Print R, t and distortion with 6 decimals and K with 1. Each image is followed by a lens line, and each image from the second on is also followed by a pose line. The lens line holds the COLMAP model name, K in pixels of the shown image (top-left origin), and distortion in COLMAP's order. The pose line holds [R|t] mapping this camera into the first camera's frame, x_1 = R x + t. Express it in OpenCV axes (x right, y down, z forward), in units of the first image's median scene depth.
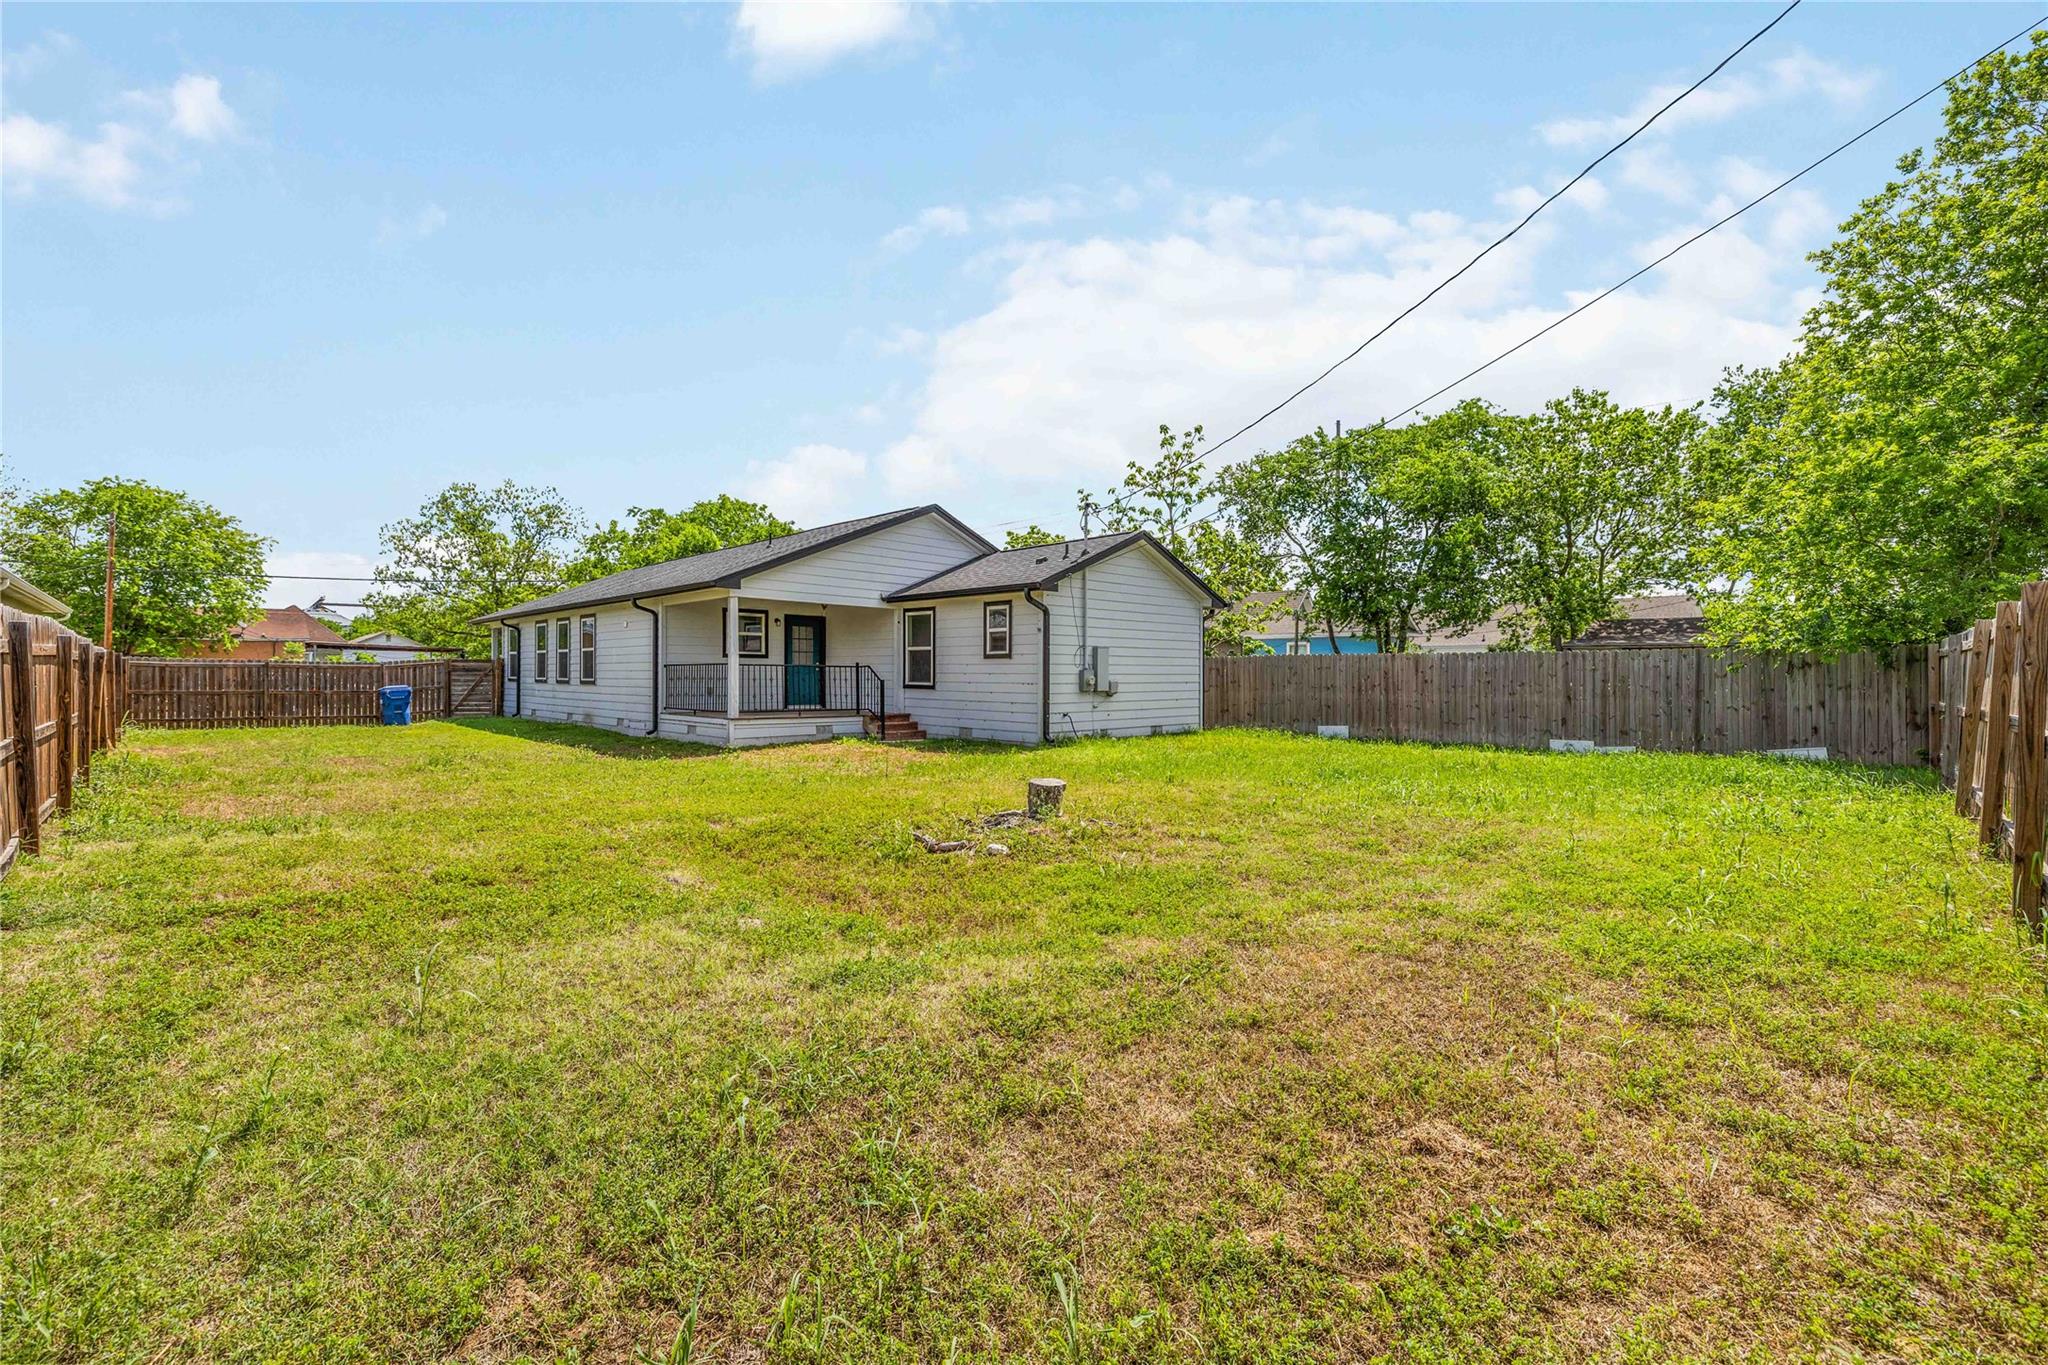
lens RADIAL K [[879.0, 0, 1016.6], [0, 879.0, 672.5], [0, 0, 1]] dist [0.003165, 0.000605]
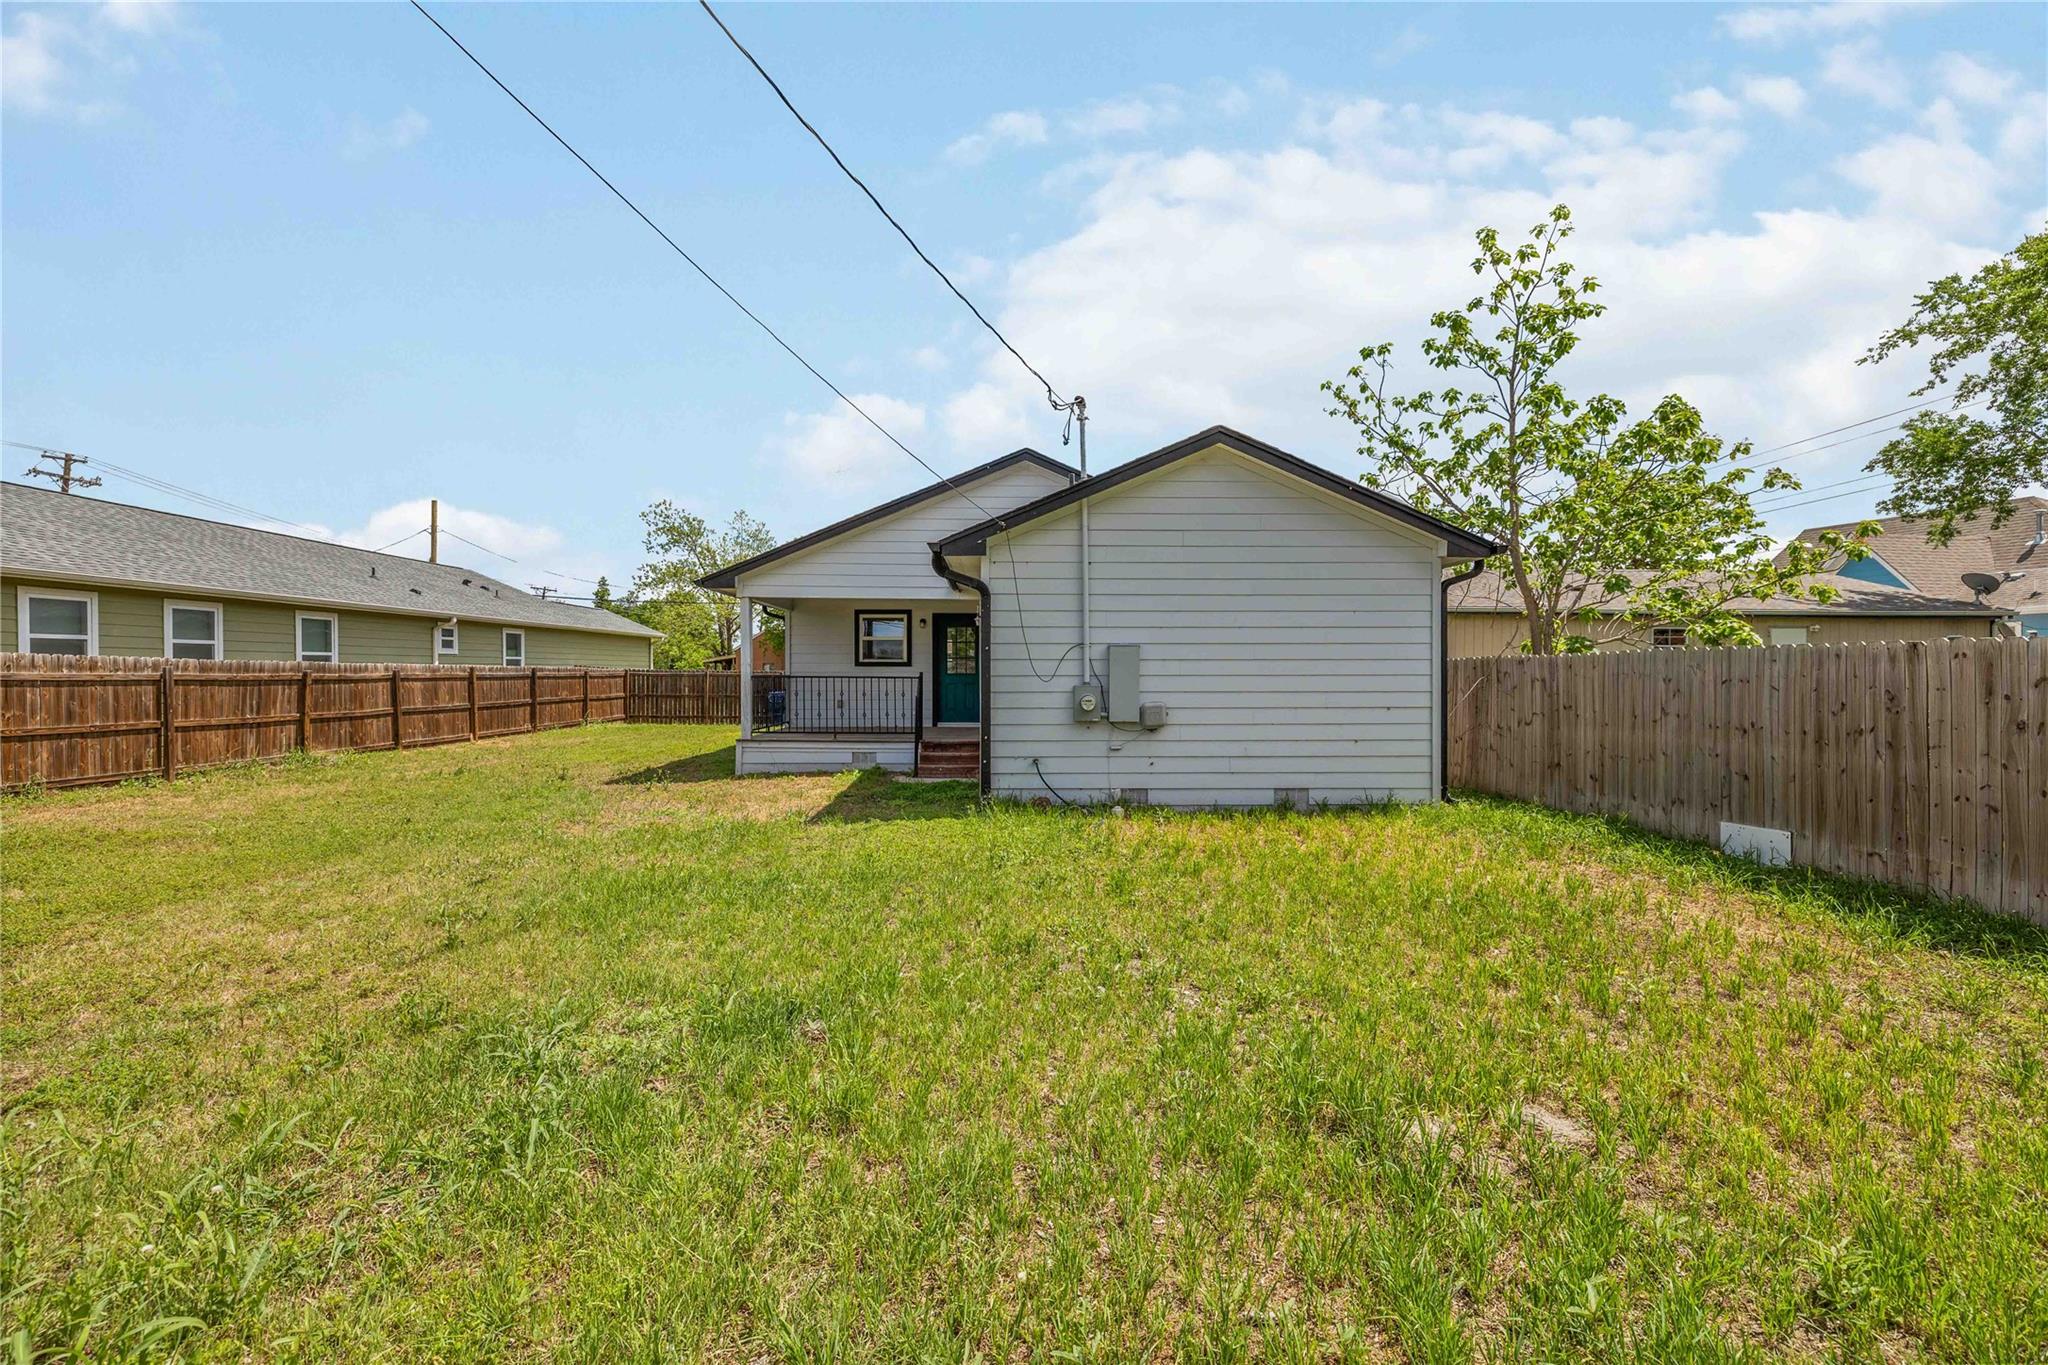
lens RADIAL K [[879.0, 0, 1016.6], [0, 879.0, 672.5], [0, 0, 1]] dist [0.003165, 0.000605]
pose [[0.724559, -0.003070, -0.689206, 0.404014], [0.003604, 0.999993, -0.000666, -0.010034], [0.689204, -0.002001, 0.724565, 0.493791]]
